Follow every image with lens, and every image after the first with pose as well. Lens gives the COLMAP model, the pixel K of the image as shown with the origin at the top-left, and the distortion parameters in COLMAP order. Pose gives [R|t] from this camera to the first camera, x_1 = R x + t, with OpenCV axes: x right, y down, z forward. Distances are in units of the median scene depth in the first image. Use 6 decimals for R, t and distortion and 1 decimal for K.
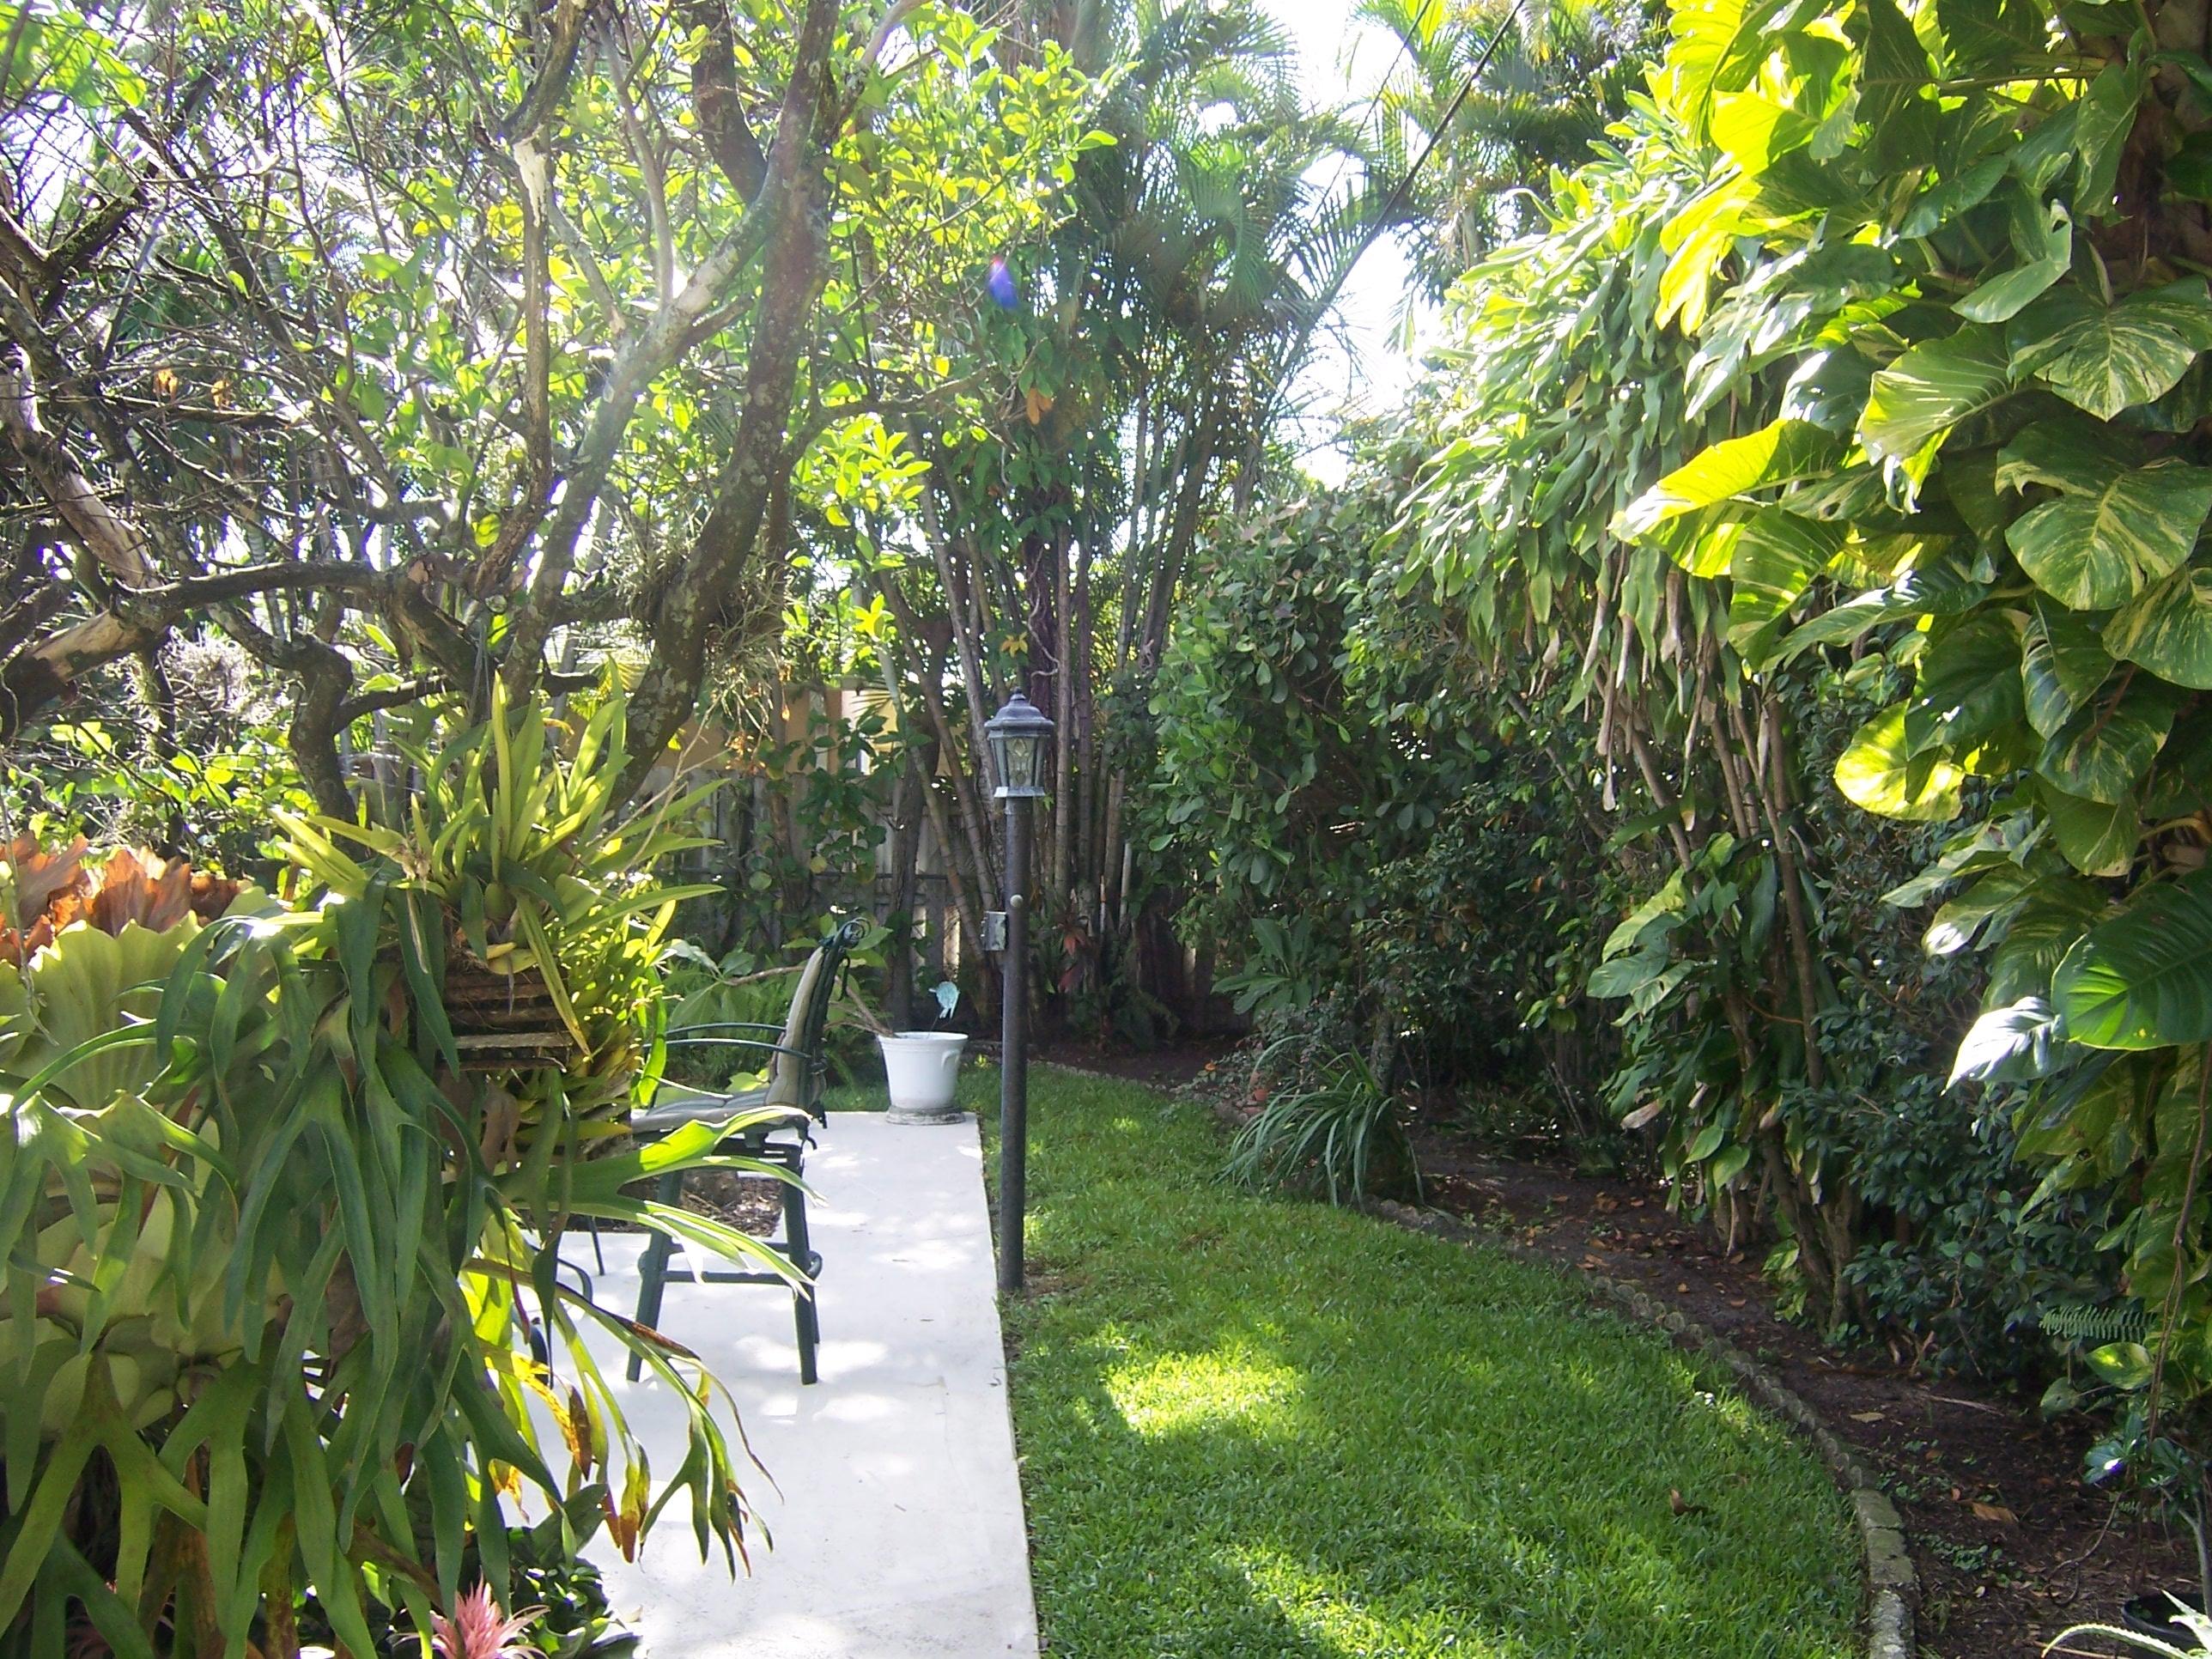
lens RADIAL K [[2238.9, 0, 1121.4], [0, 2238.9, 843.1], [0, 0, 1]] dist [-0.138125, 0.221418]
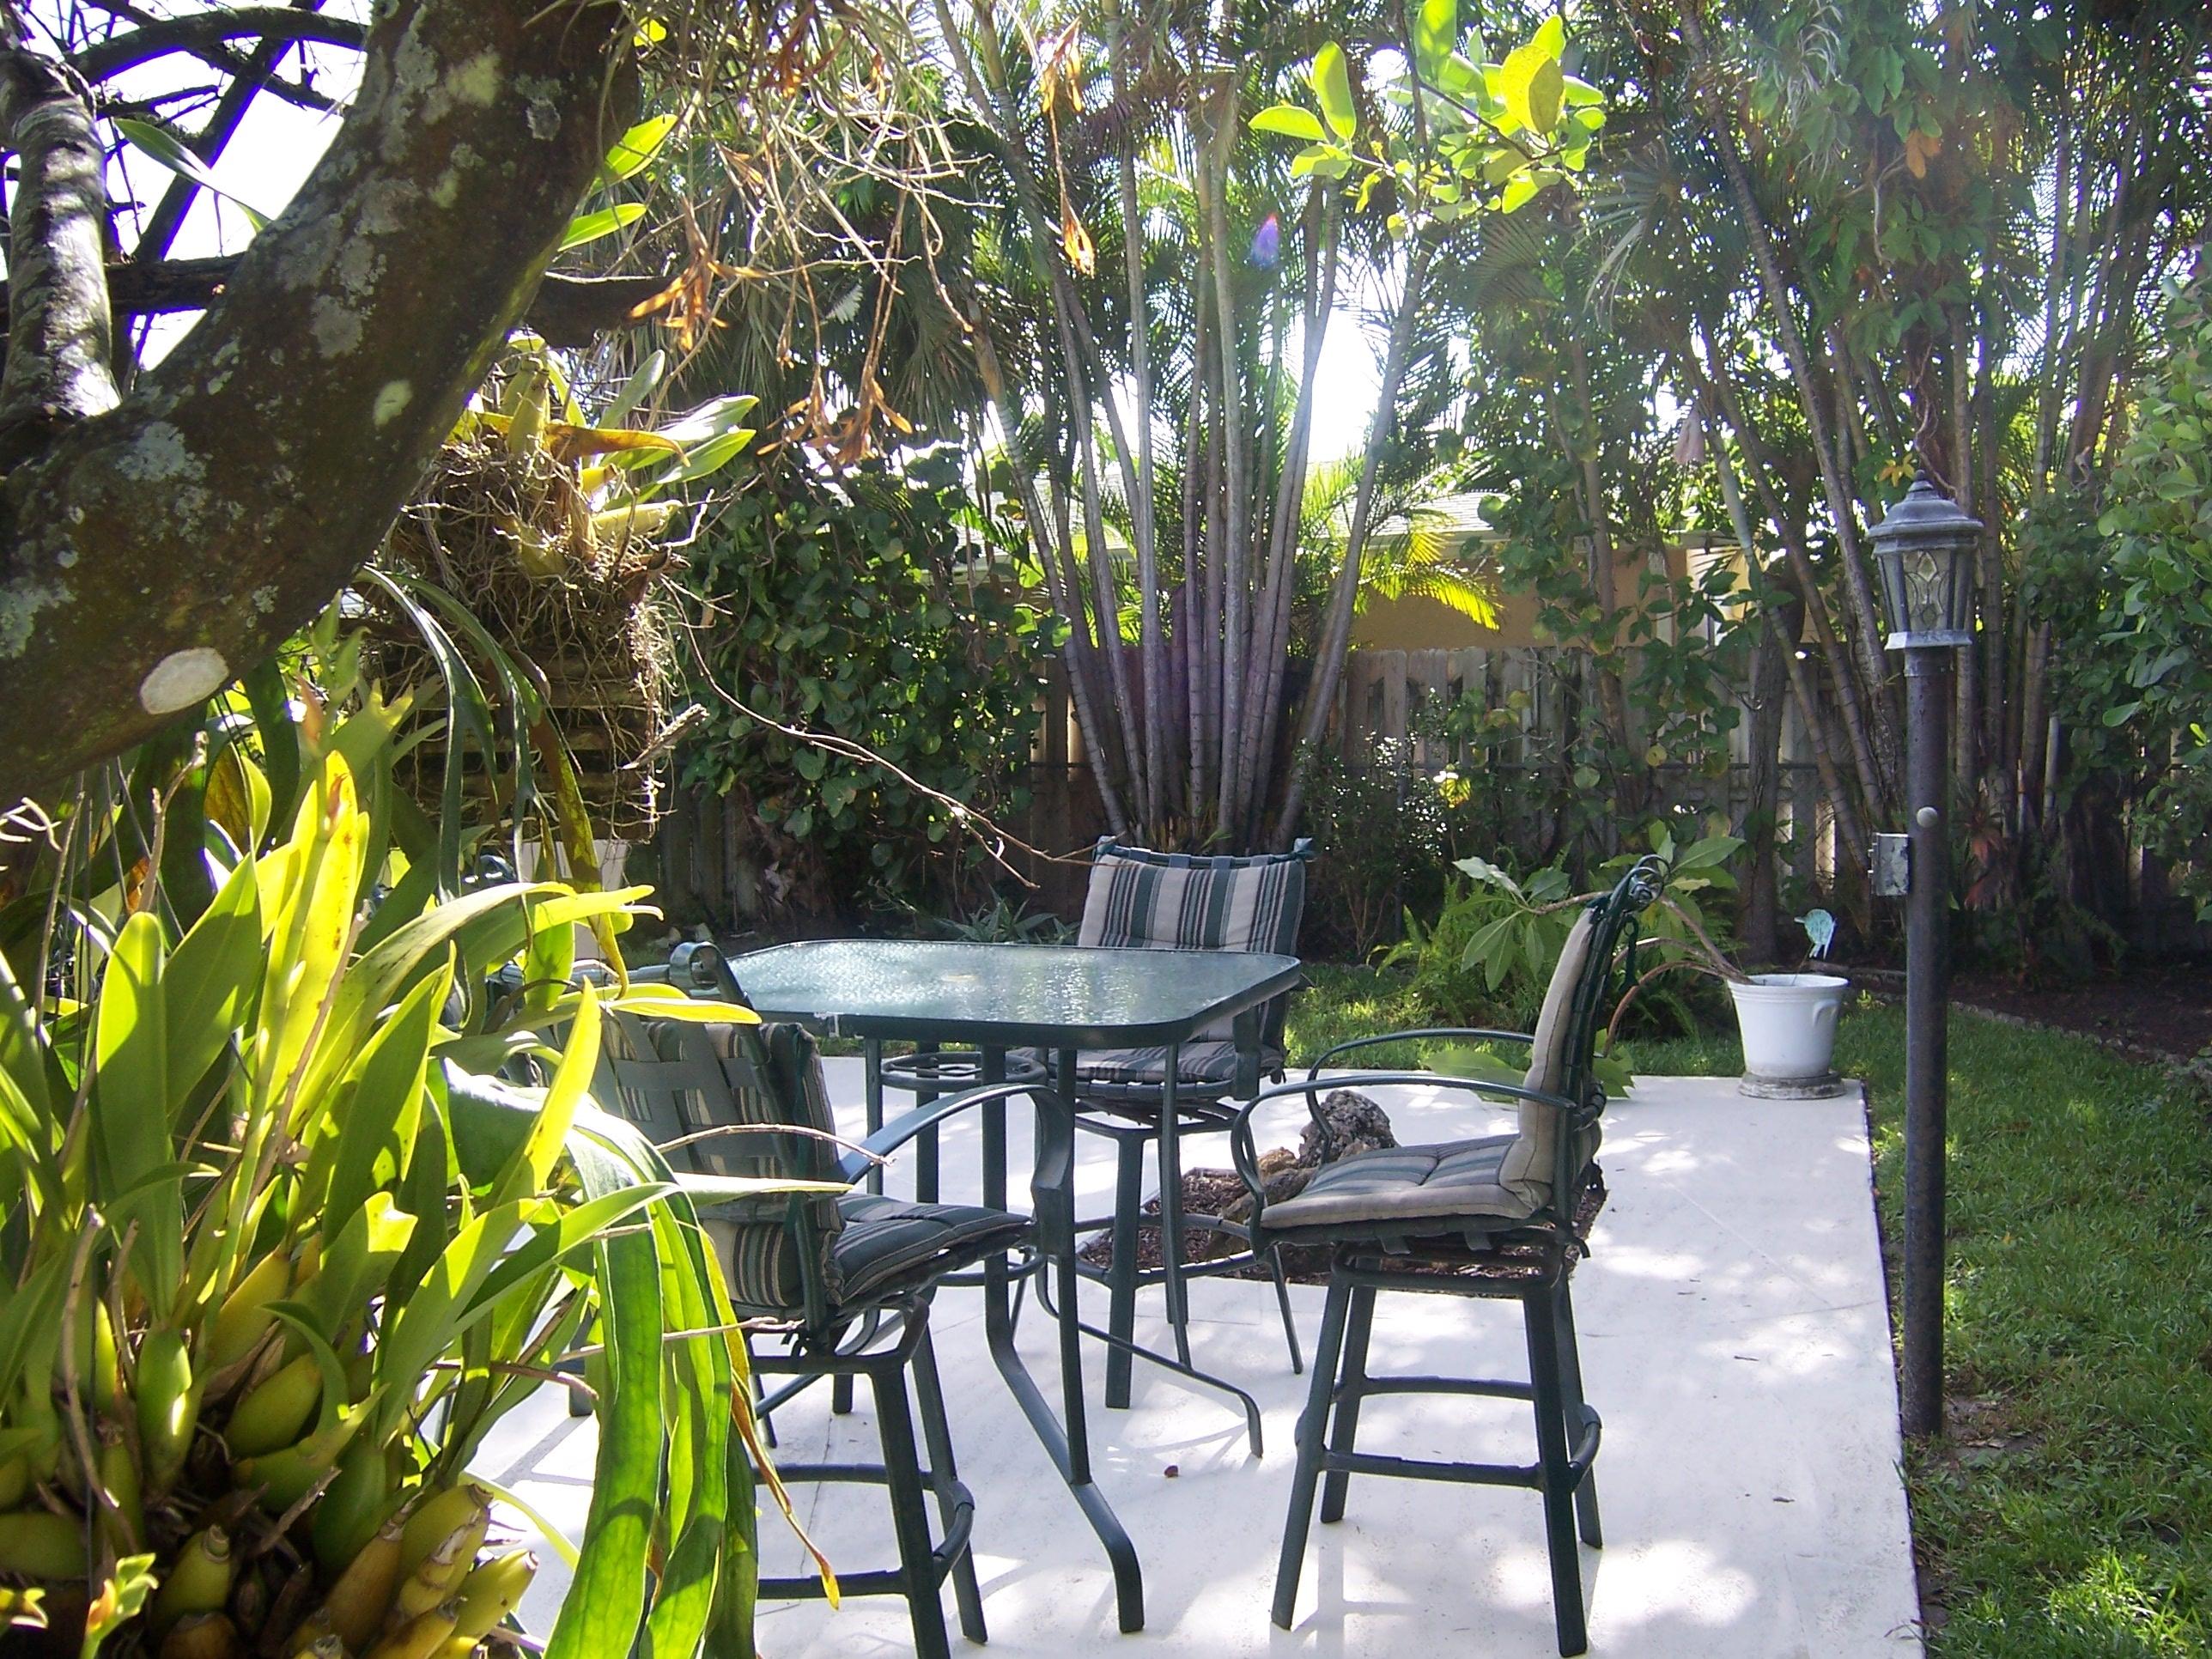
lens RADIAL K [[2238.9, 0, 1121.4], [0, 2238.9, 843.1], [0, 0, 1]] dist [-0.138125, 0.221418]
pose [[0.926693, -0.014785, -0.375527, -0.011277], [0.033427, 0.998508, 0.043177, -0.000133], [0.374329, -0.052564, 0.925805, 0.165171]]
